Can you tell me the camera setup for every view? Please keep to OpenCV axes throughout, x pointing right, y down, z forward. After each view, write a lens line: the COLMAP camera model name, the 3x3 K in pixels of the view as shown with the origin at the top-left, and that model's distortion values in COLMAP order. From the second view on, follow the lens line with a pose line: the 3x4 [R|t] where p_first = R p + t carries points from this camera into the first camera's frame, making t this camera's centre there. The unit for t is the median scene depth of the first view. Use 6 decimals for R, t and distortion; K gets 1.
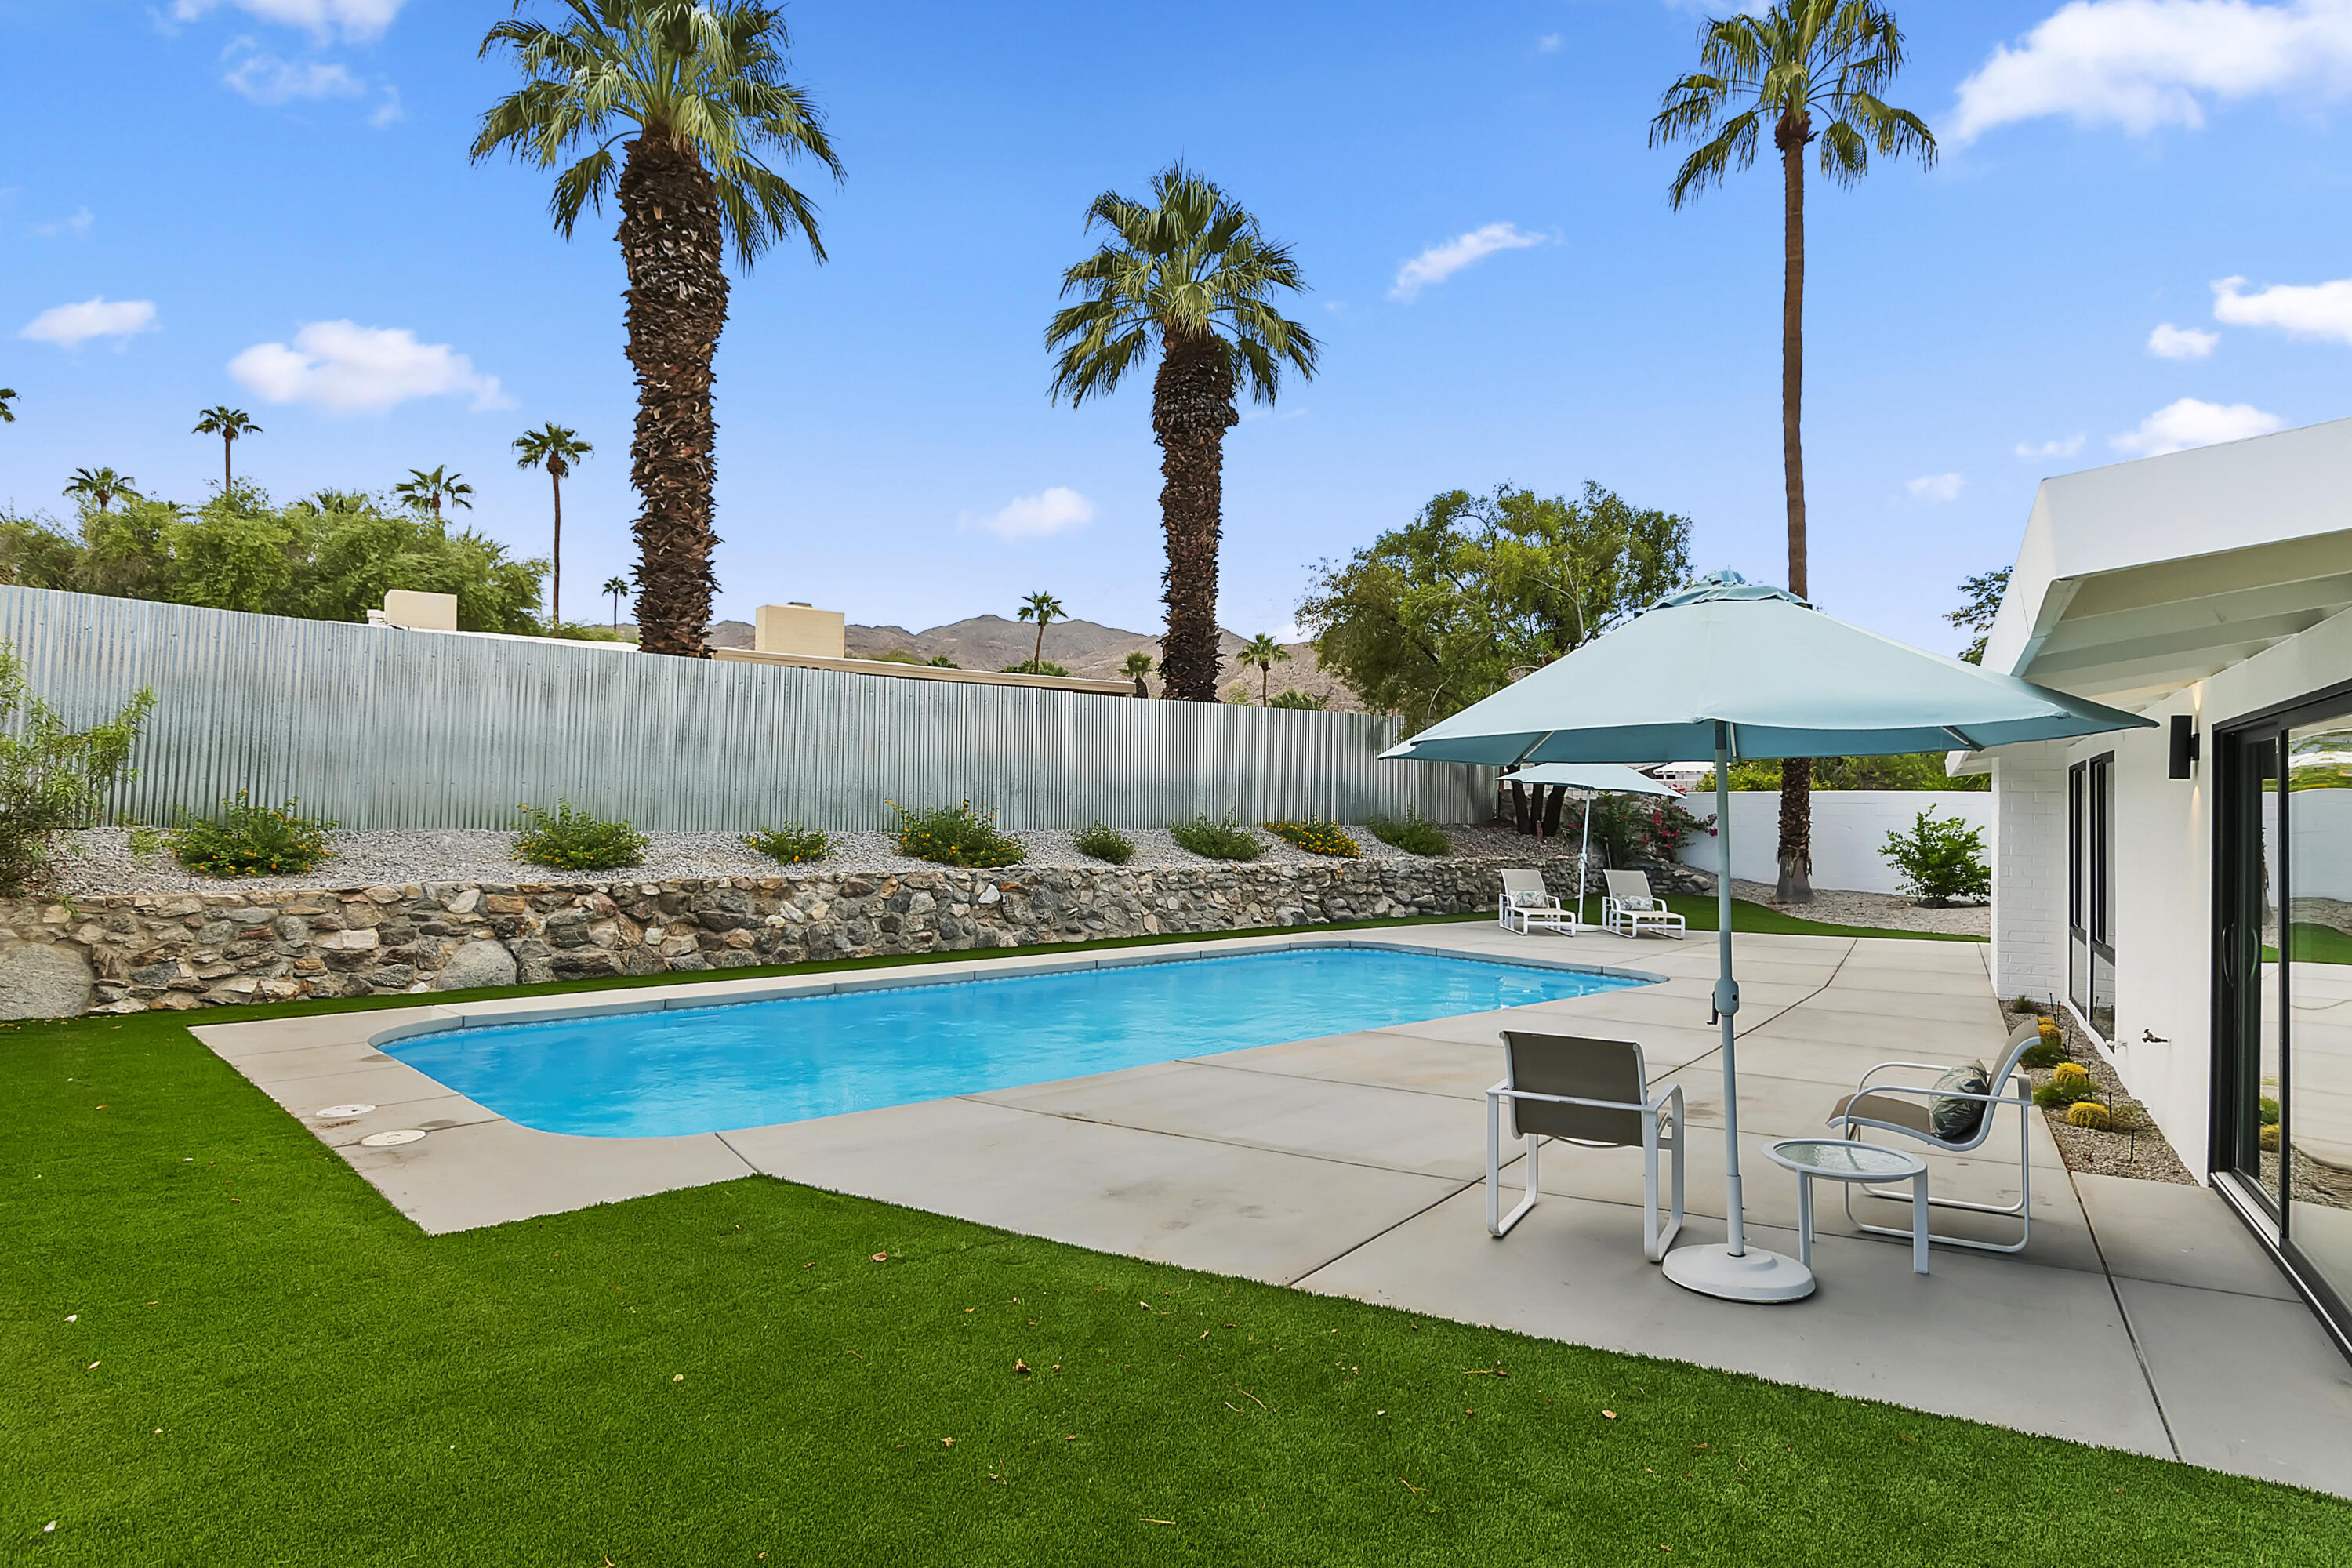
lens RADIAL K [[1340.7, 0, 1178.2], [0, 1340.7, 782.2], [0, 0, 1]] dist [0.009608, 0.002090]
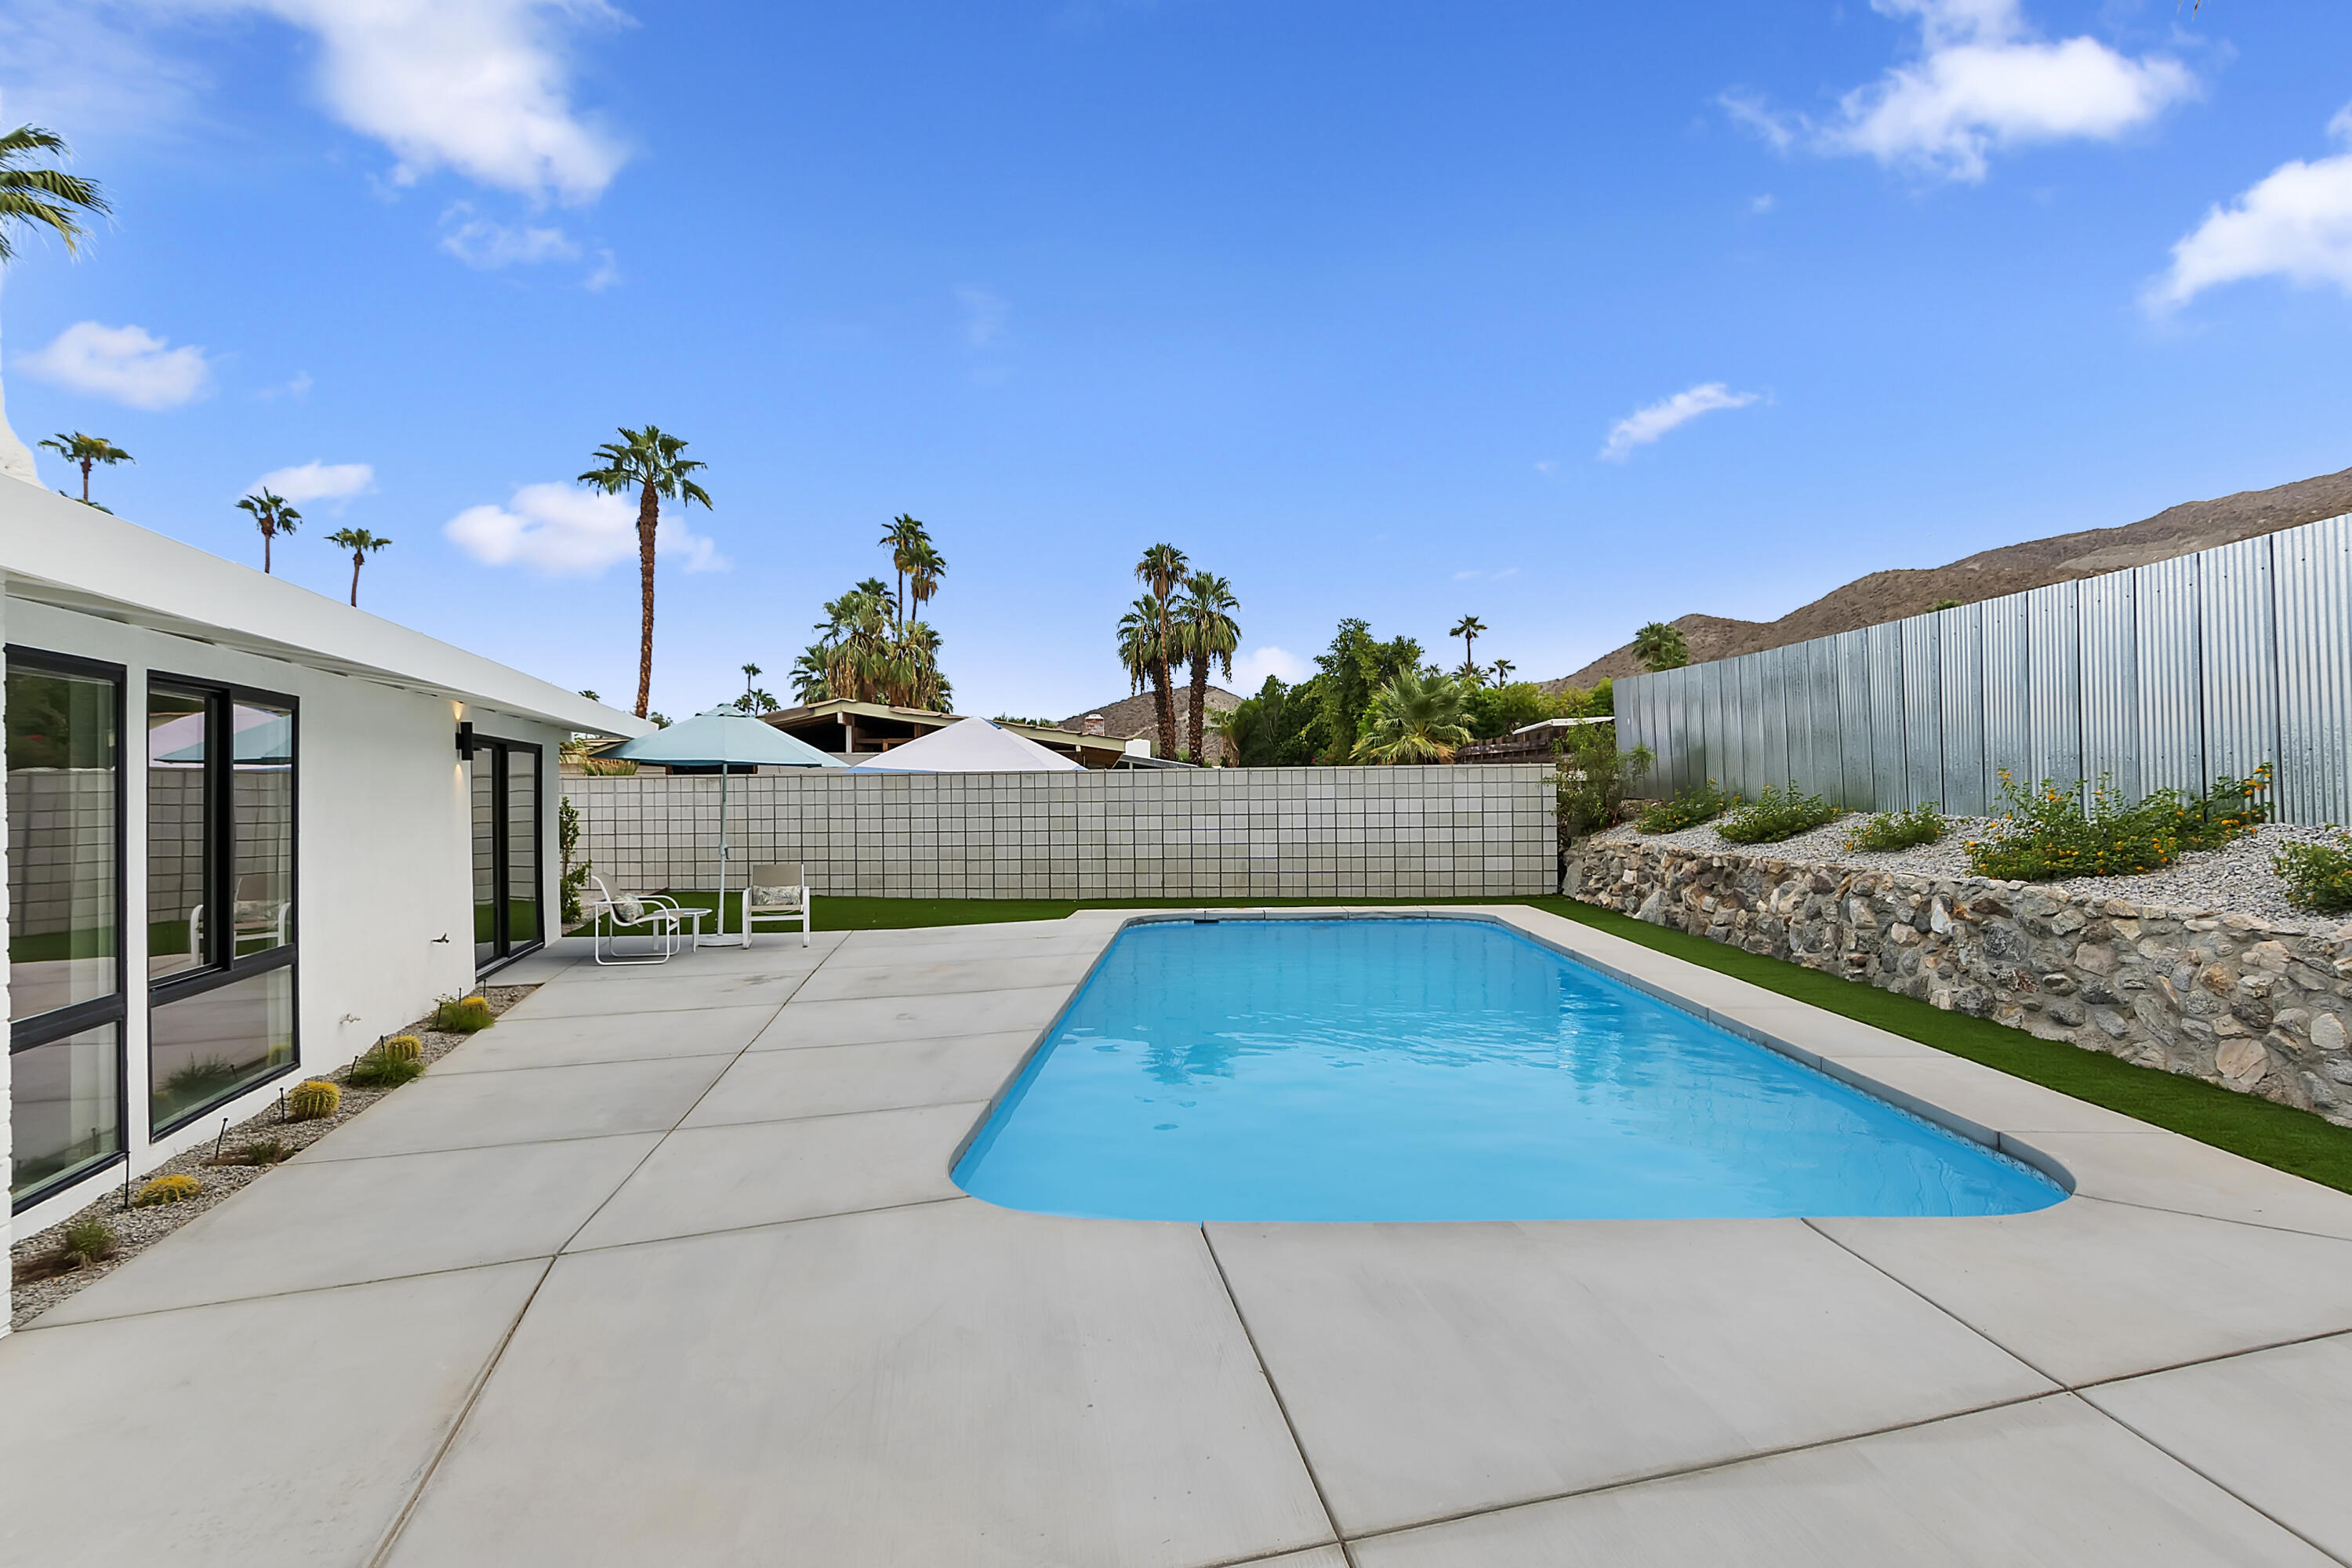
lens RADIAL K [[1192.1, 0, 1182.4], [0, 1192.1, 791.3], [0, 0, 1]] dist [-0.011956, 0.009071]
pose [[-0.698153, -0.010254, -0.715875, 0.420926], [0.008777, 0.999700, -0.022879, 0.028344], [0.715895, -0.022256, -0.697853, 0.950857]]
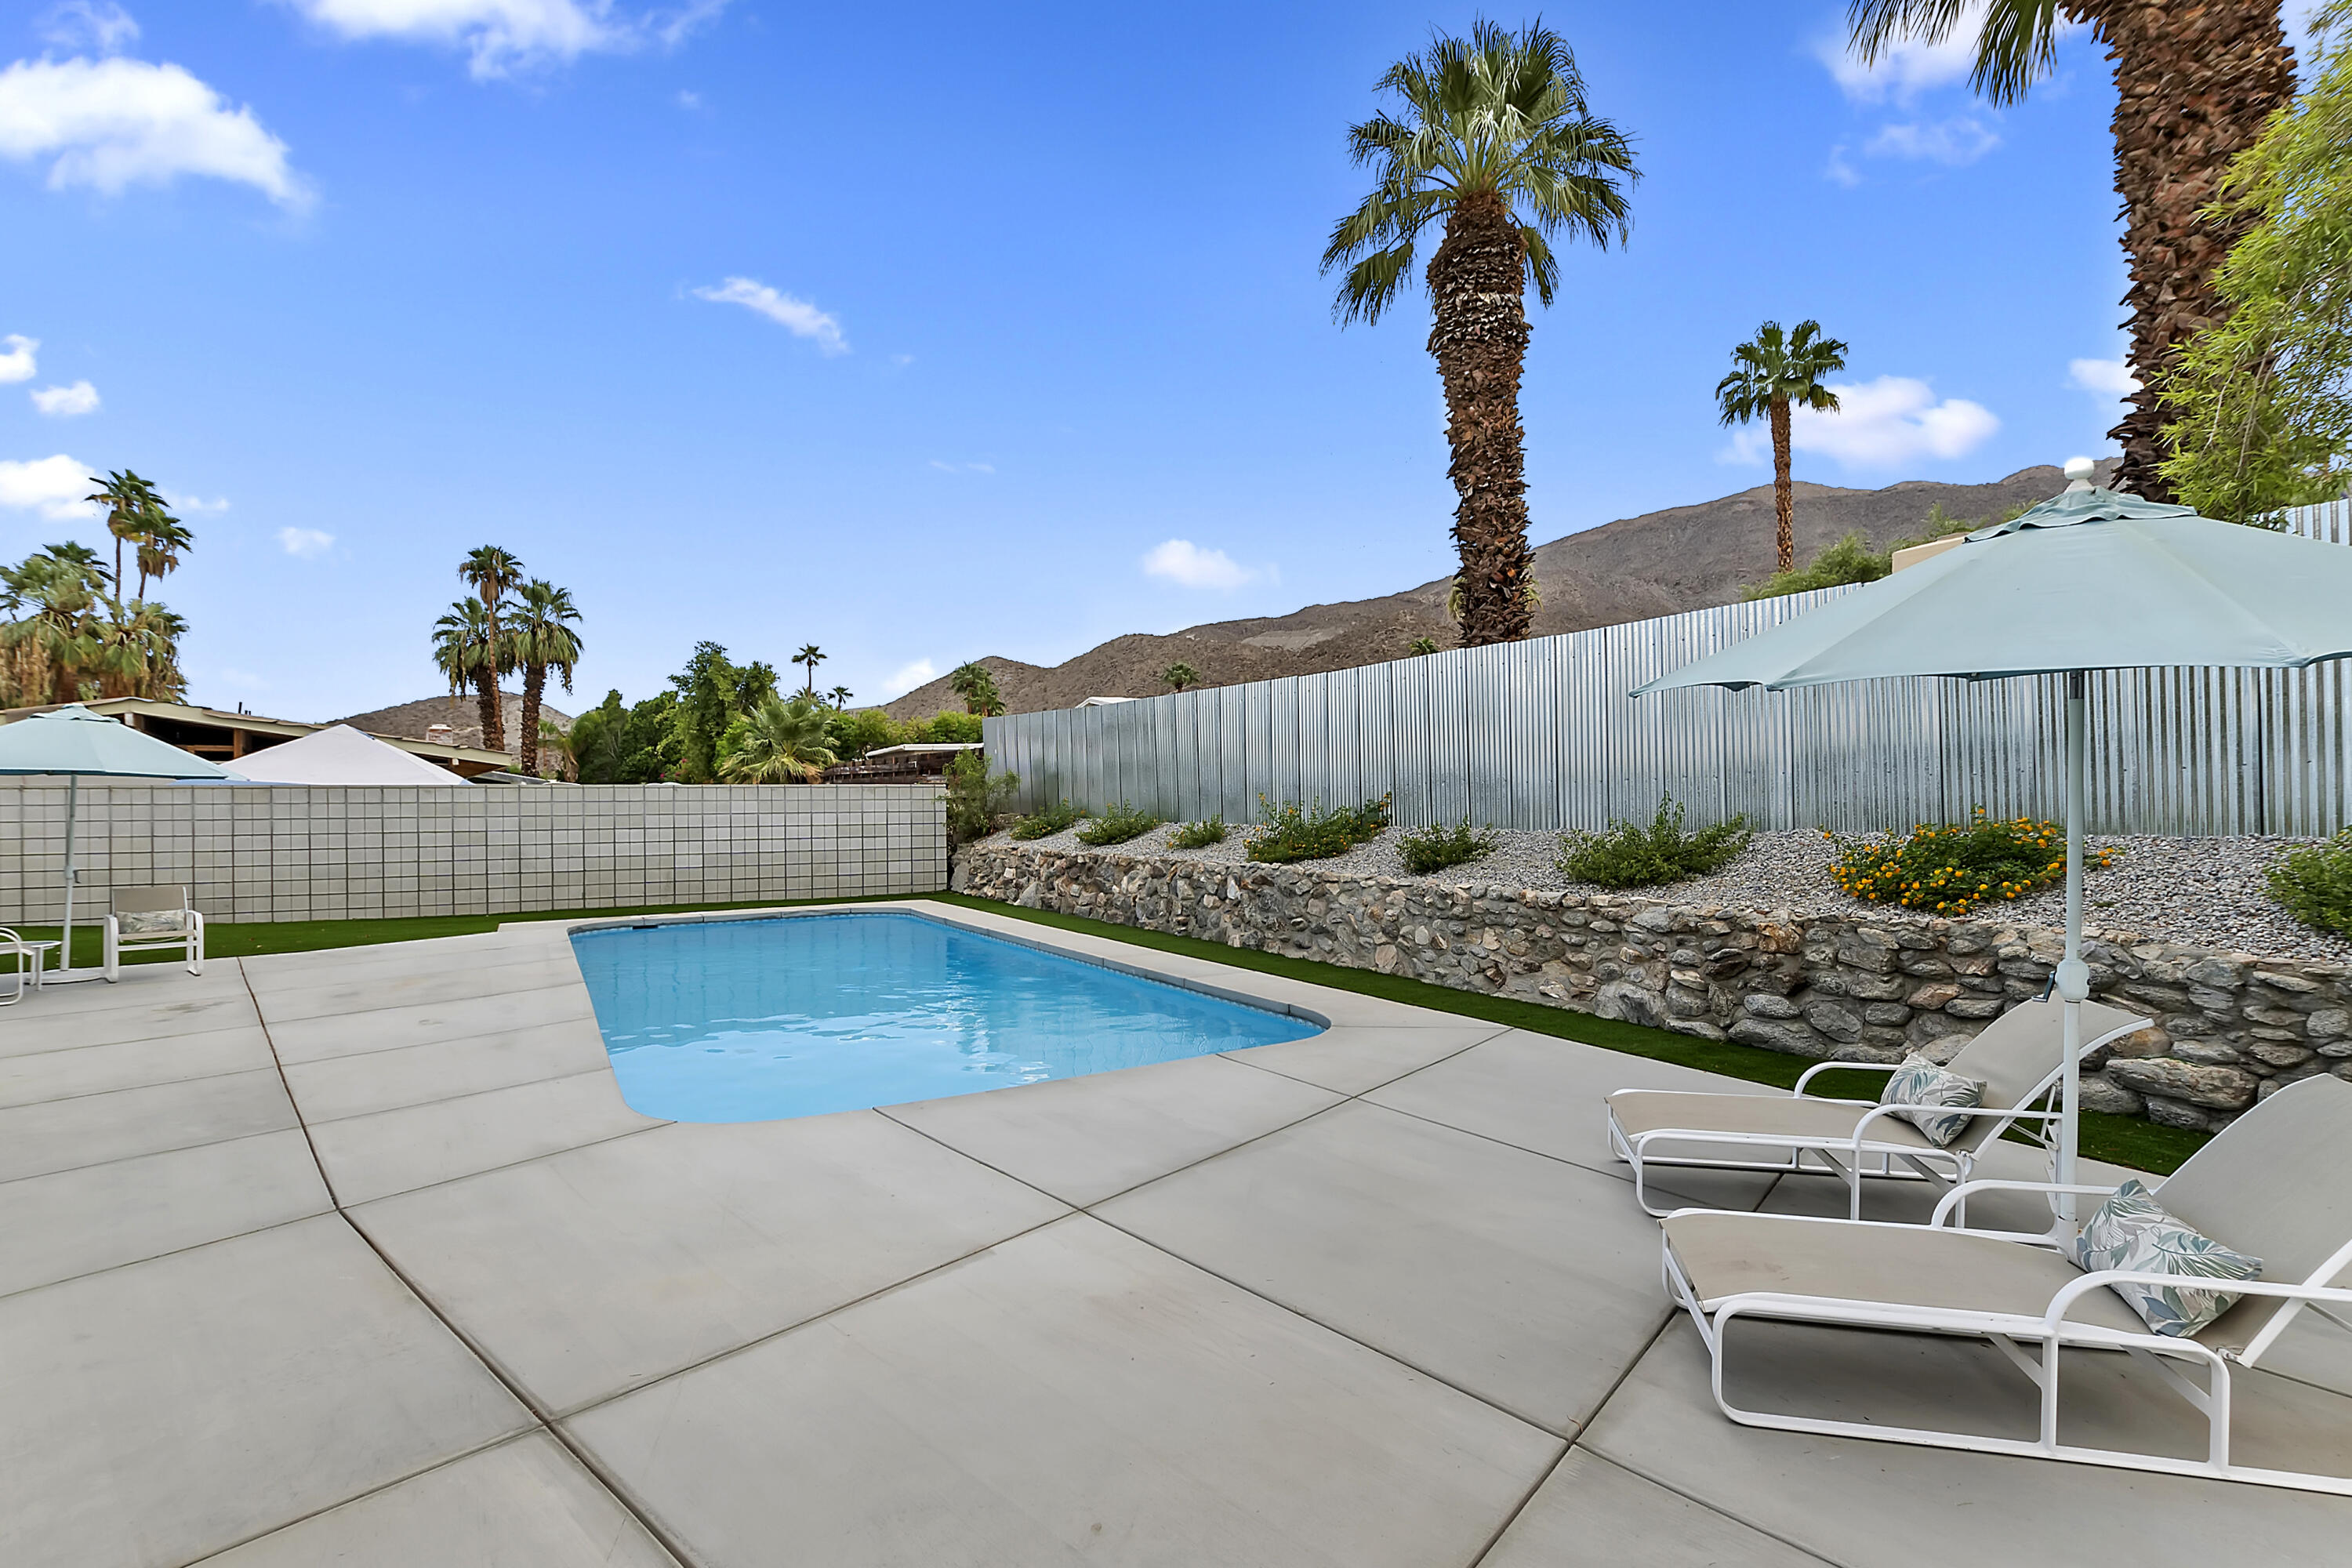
lens RADIAL K [[1083.0, 0, 1183.3], [0, 1083.0, 795.5], [0, 0, 1]] dist [-0.019037, 0.001804]
pose [[-0.190143, -0.020852, -0.981535, 0.535423], [0.017922, 0.999534, -0.024707, 0.028431], [0.981593, -0.022289, -0.189681, 0.934548]]
